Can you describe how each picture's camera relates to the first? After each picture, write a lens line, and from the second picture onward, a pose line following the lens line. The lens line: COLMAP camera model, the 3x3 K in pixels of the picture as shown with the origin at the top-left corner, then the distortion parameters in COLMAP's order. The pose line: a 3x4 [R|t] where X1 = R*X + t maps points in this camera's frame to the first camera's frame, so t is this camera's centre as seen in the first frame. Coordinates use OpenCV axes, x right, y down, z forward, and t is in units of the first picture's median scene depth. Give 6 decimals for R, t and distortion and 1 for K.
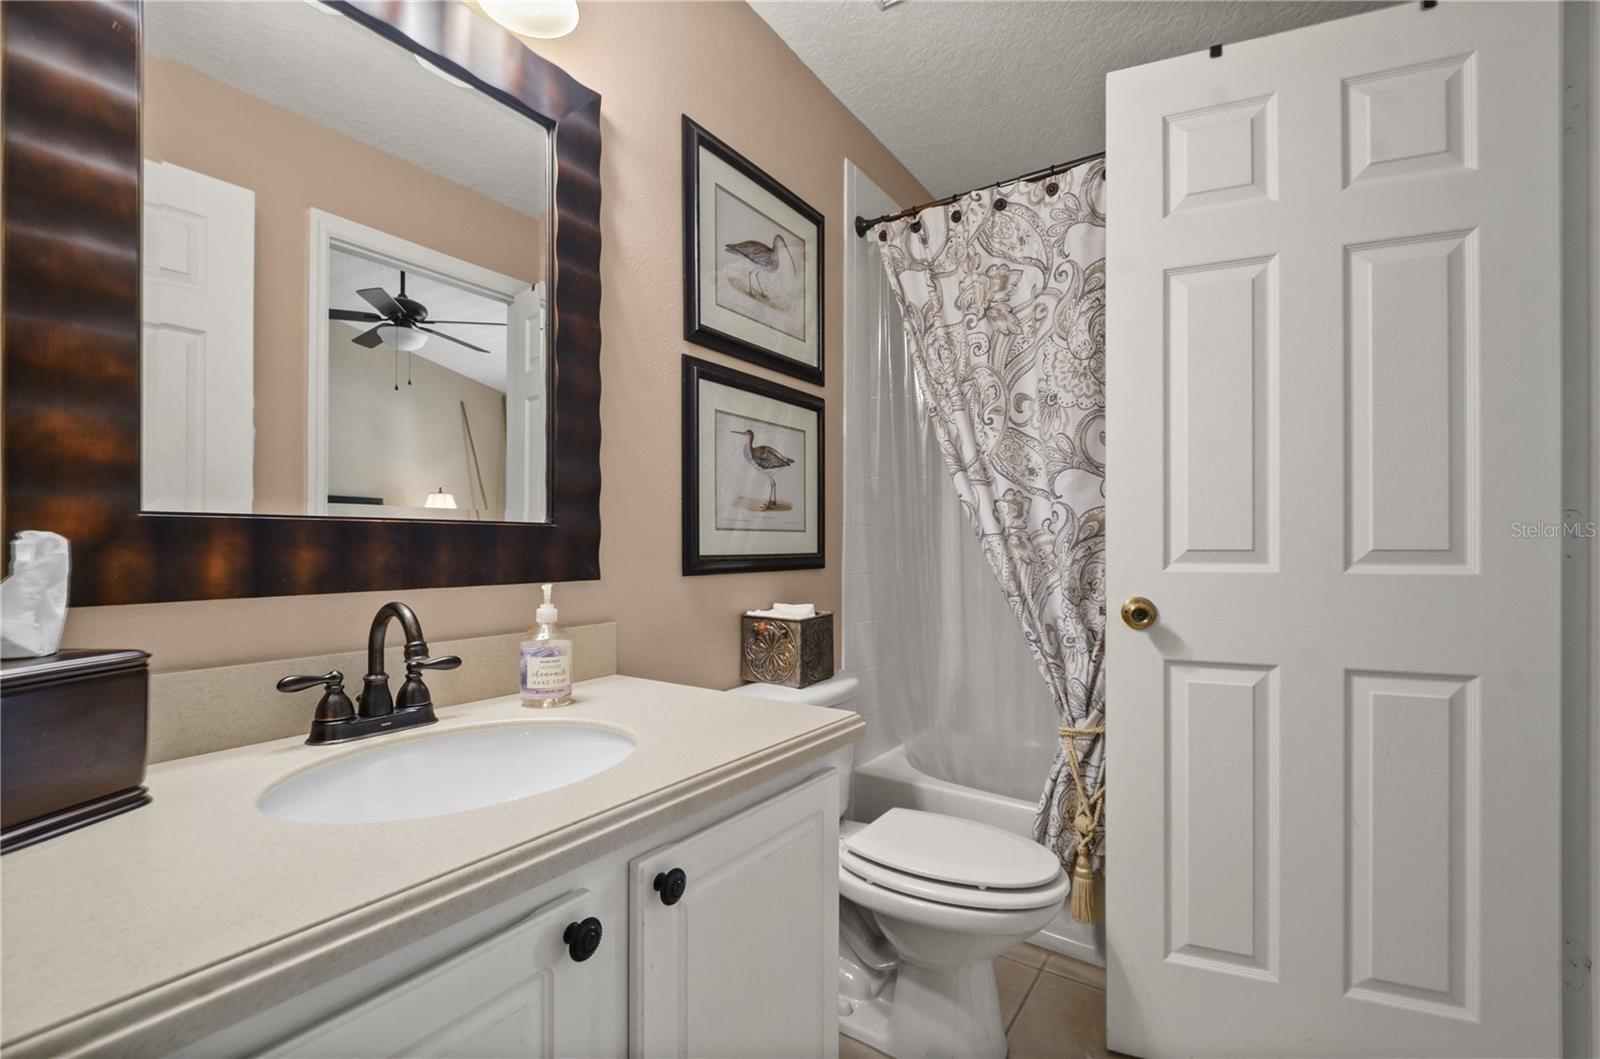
lens RADIAL K [[714.3, 0, 801.4], [0, 714.3, 539.4], [0, 0, 1]] dist [0.007383, -0.004931]
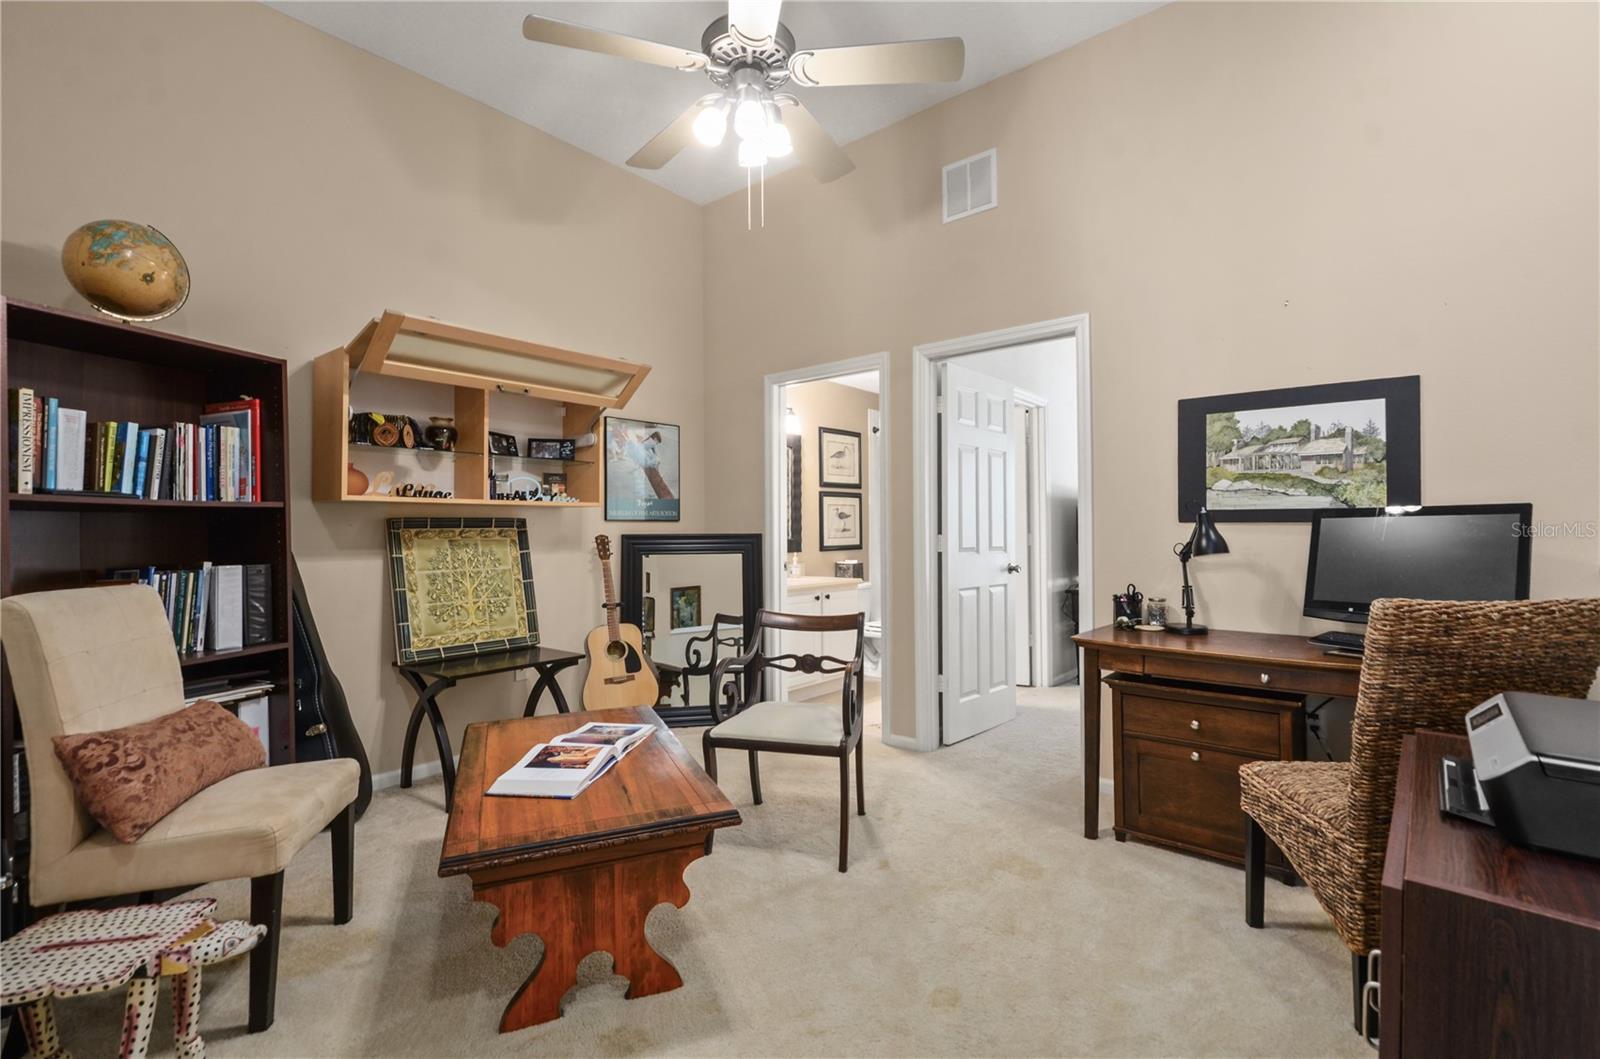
lens RADIAL K [[714.3, 0, 798.1], [0, 714.3, 526.9], [0, 0, 1]] dist [0.007383, -0.004931]
pose [[0.992996, -0.010135, -0.117713, 0.143629], [0.010666, 0.999936, 0.003885, -0.083479], [0.117666, -0.005113, 0.993040, -2.441781]]
